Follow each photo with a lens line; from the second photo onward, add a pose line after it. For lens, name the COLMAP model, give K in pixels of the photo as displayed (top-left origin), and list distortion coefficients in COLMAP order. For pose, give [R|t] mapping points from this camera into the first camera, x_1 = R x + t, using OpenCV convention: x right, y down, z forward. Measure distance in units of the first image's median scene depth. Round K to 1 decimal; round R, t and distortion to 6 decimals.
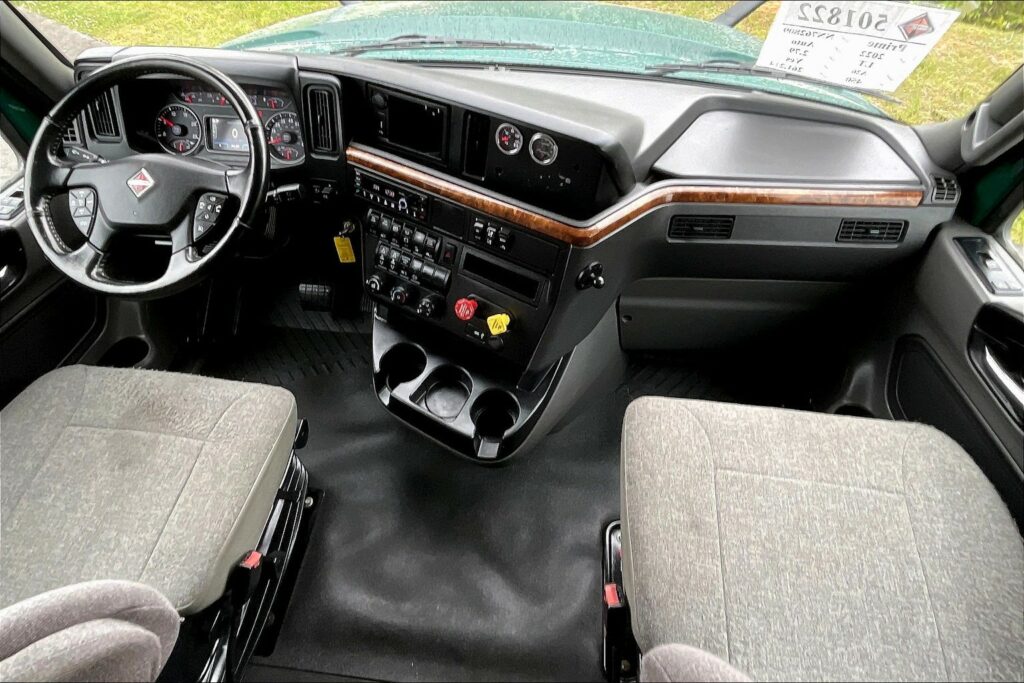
lens RADIAL K [[523.0, 0, 487.0], [0, 523.0, 295.2], [0, 0, 1]] dist [-0.001494, -0.000382]
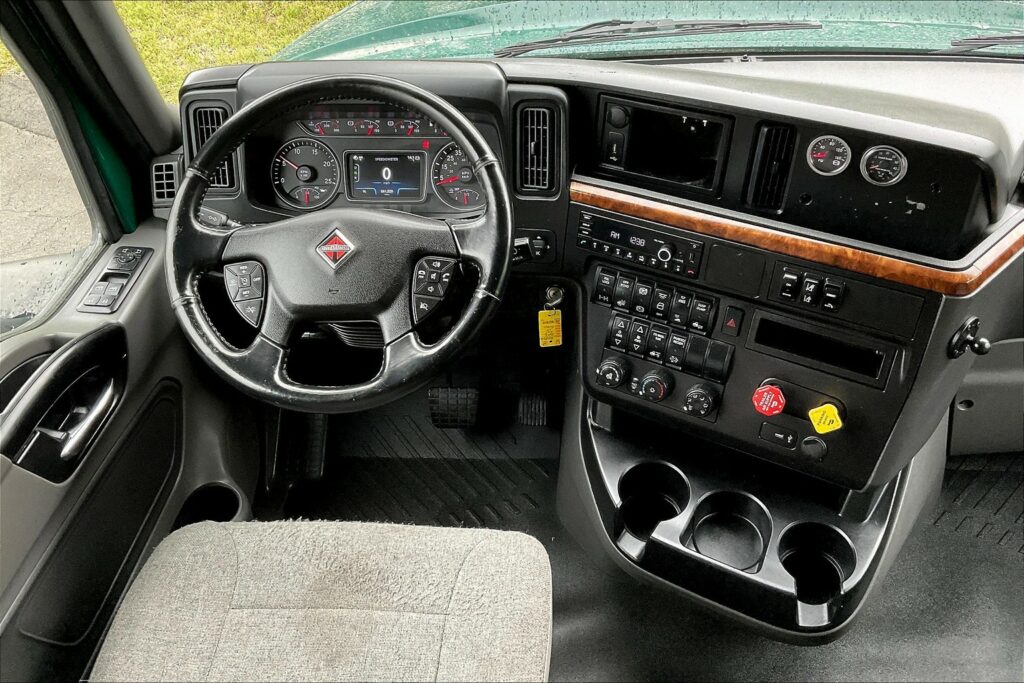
lens RADIAL K [[867.7, 0, 510.0], [0, 867.7, 297.1], [0, 0, 1]] dist [0.107742, -0.201991]
pose [[0.997805, -0.066224, -0.000448, -0.369110], [0.065620, 0.989573, -0.128213, 0.018151], [0.008934, 0.127902, 0.991747, -0.157814]]
